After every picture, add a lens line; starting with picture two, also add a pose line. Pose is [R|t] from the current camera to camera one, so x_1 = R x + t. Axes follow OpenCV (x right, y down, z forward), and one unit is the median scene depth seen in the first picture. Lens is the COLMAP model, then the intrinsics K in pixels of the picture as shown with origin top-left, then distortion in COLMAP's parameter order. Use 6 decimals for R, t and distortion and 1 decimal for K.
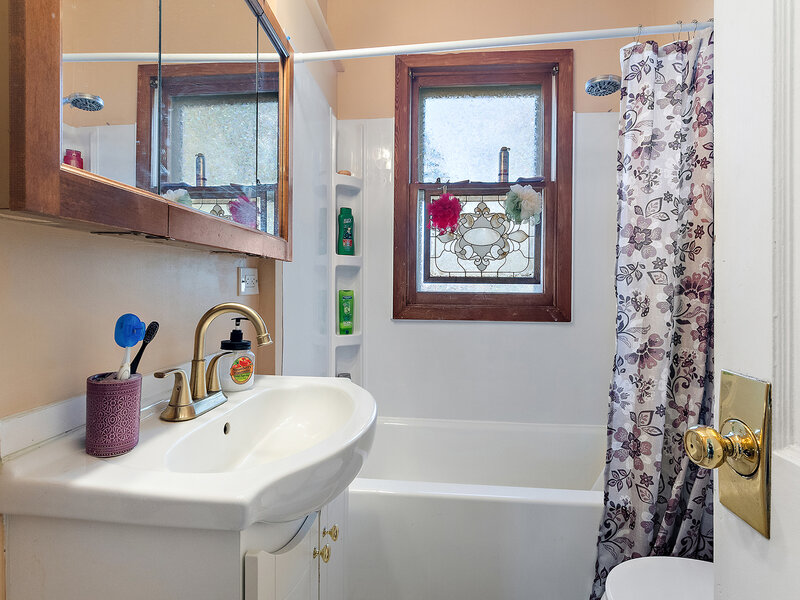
lens RADIAL K [[400.5, 0, 395.1], [0, 400.5, 299.8], [0, 0, 1]] dist [-0.000019, -0.001869]
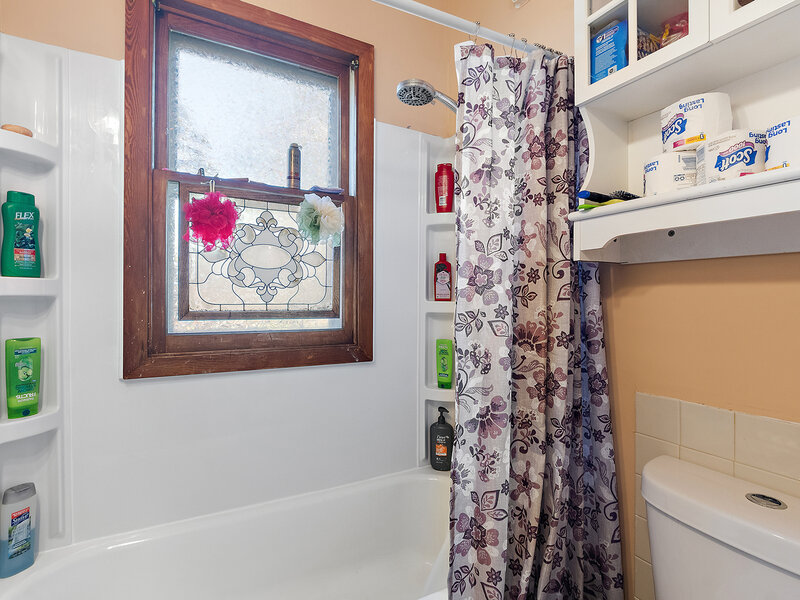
lens RADIAL K [[400.5, 0, 395.1], [0, 400.5, 299.8], [0, 0, 1]] dist [-0.000019, -0.001869]
pose [[0.837866, -0.005817, 0.545845, 0.015431], [0.015986, 0.999776, -0.013883, -0.100852], [-0.545642, 0.020358, 0.837771, 0.392881]]
